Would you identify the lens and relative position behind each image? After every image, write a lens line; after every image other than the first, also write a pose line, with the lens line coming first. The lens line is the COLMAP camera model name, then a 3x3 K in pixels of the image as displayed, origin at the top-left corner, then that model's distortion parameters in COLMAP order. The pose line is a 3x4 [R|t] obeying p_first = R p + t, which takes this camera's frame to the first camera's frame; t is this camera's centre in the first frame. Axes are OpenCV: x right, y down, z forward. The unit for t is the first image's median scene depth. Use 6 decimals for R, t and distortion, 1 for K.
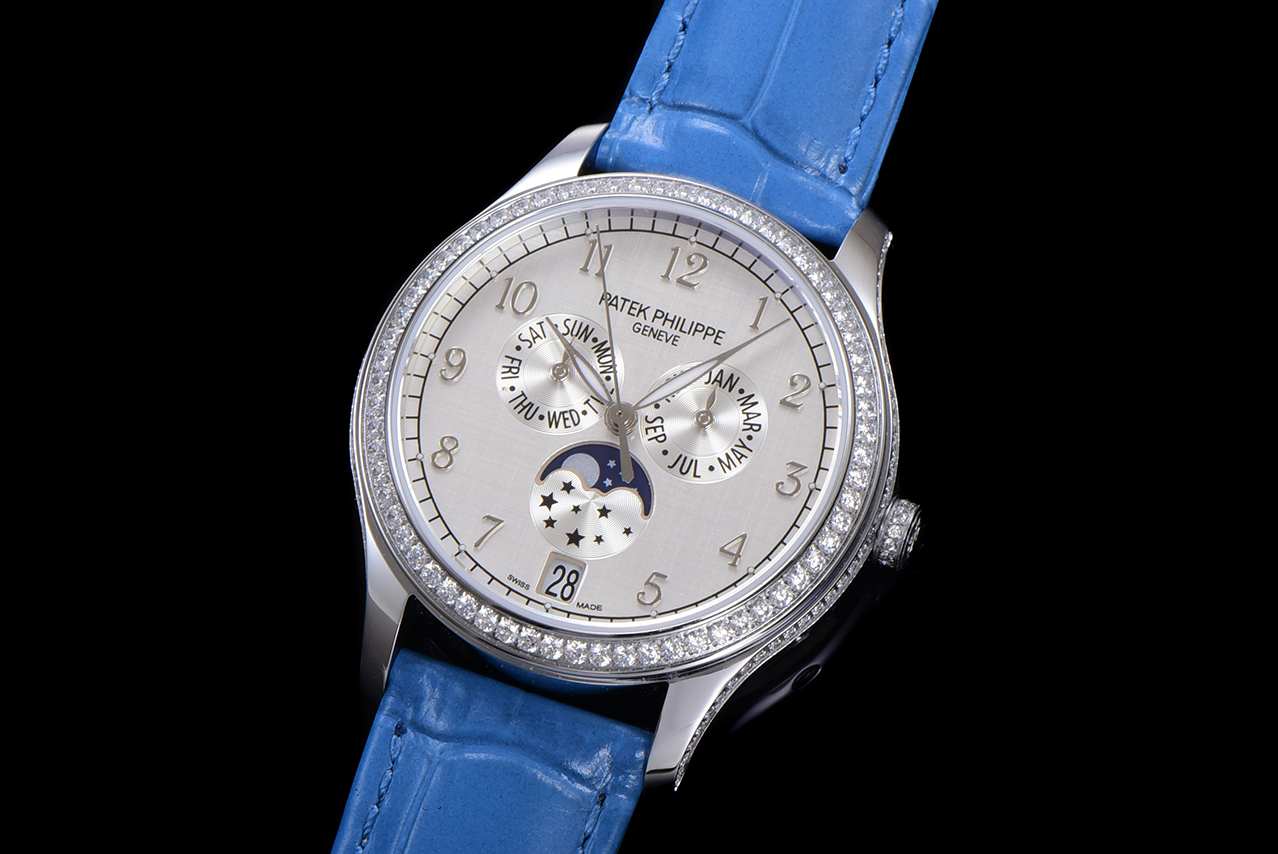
lens RADIAL K [[7530.4, 0, 639.0], [0, 7530.4, 427.0], [0, 0, 1]] dist [0.012810, -16.133993]
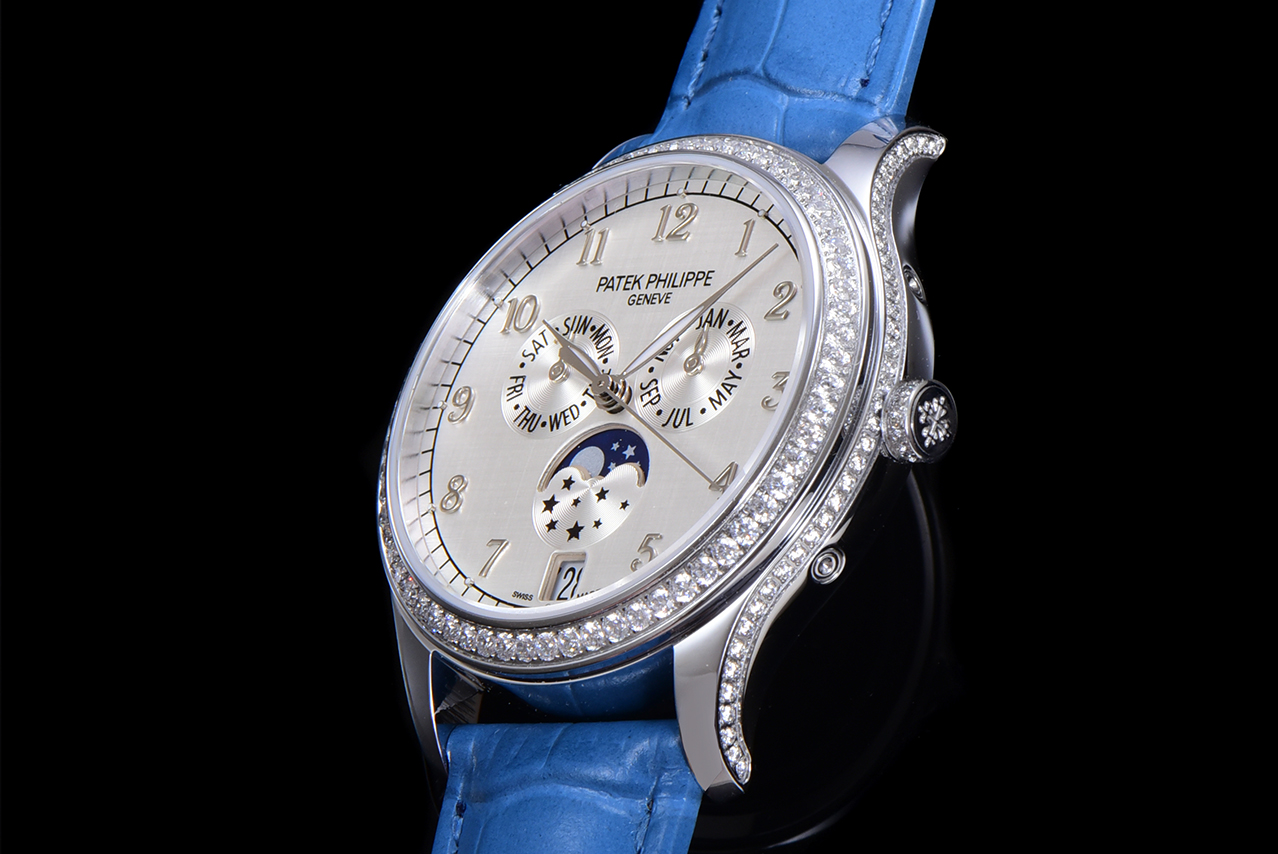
lens RADIAL K [[7530.4, 0, 639.0], [0, 7530.4, 427.0], [0, 0, 1]] dist [0.012810, -16.133993]
pose [[0.853303, -0.305806, -0.422323, 0.364086], [0.166092, 0.927179, -0.335787, 0.293223], [0.494254, 0.216383, 0.841957, 0.272649]]
